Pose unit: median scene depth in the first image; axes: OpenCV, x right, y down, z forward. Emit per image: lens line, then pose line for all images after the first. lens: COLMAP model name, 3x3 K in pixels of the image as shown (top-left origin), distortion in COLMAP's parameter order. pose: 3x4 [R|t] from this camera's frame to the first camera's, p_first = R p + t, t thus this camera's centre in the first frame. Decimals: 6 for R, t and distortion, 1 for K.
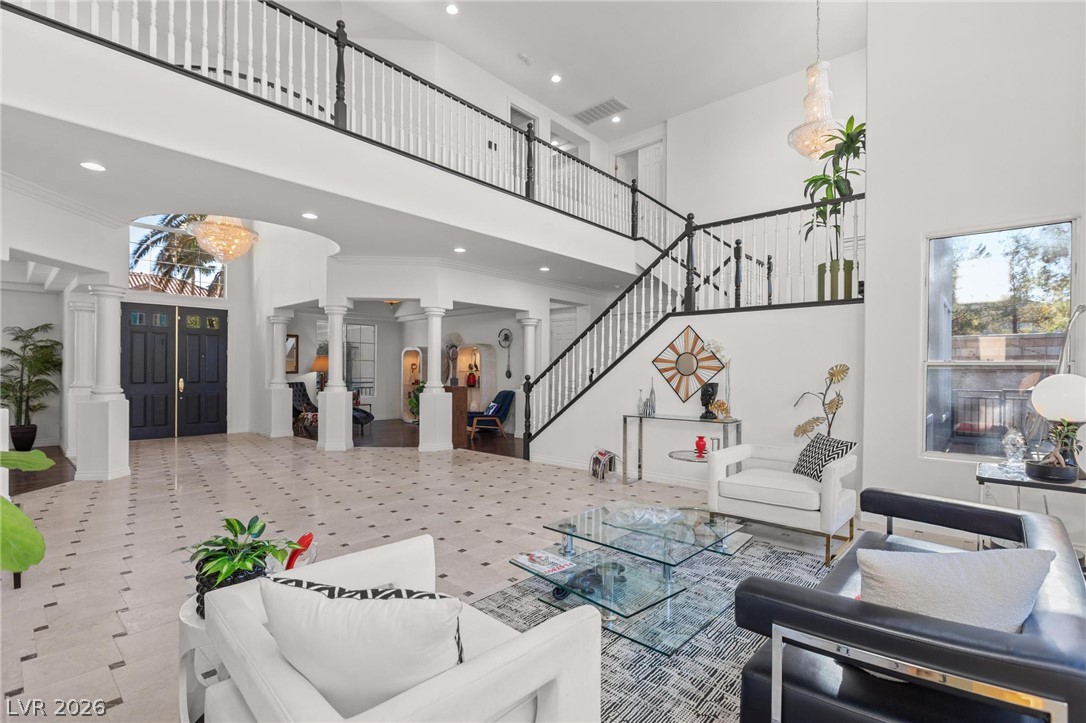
lens RADIAL K [[501.4, 0, 534.3], [0, 501.4, 363.8], [0, 0, 1]] dist [-0.006216, -0.003803]
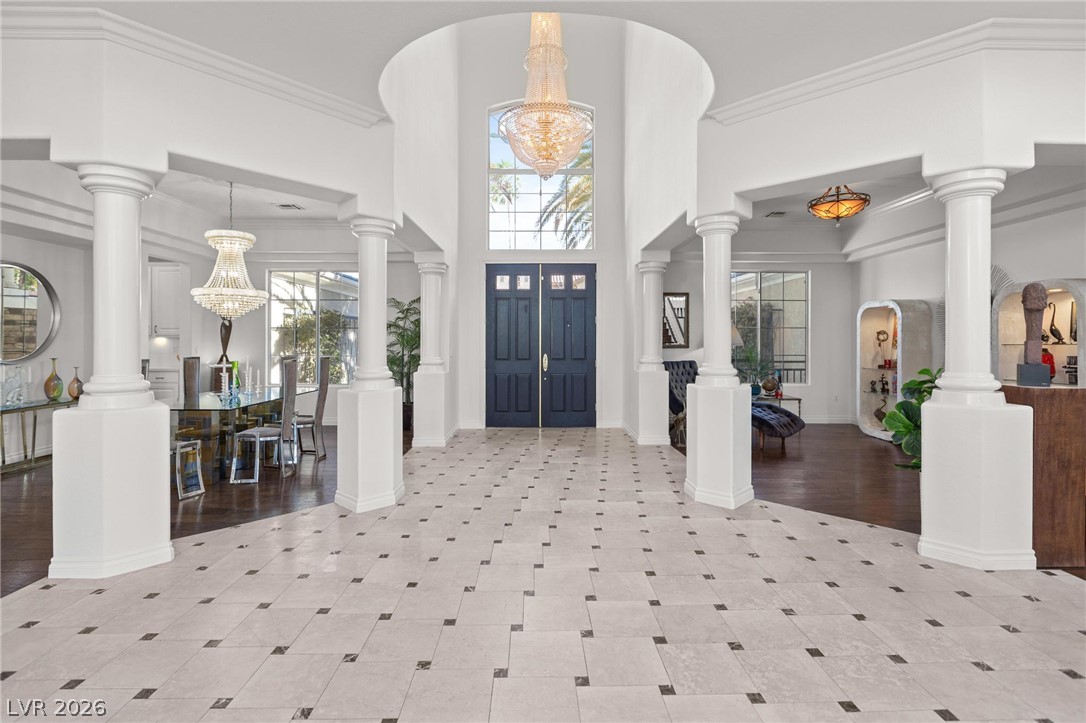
lens RADIAL K [[501.4, 0, 545.2], [0, 501.4, 342.9], [0, 0, 1]] dist [-0.006216, -0.003803]
pose [[0.694765, -0.002939, -0.719231, -0.136101], [0.012082, 0.999898, 0.007585, 0.005602], [0.719136, -0.013960, 0.694729, 0.464019]]
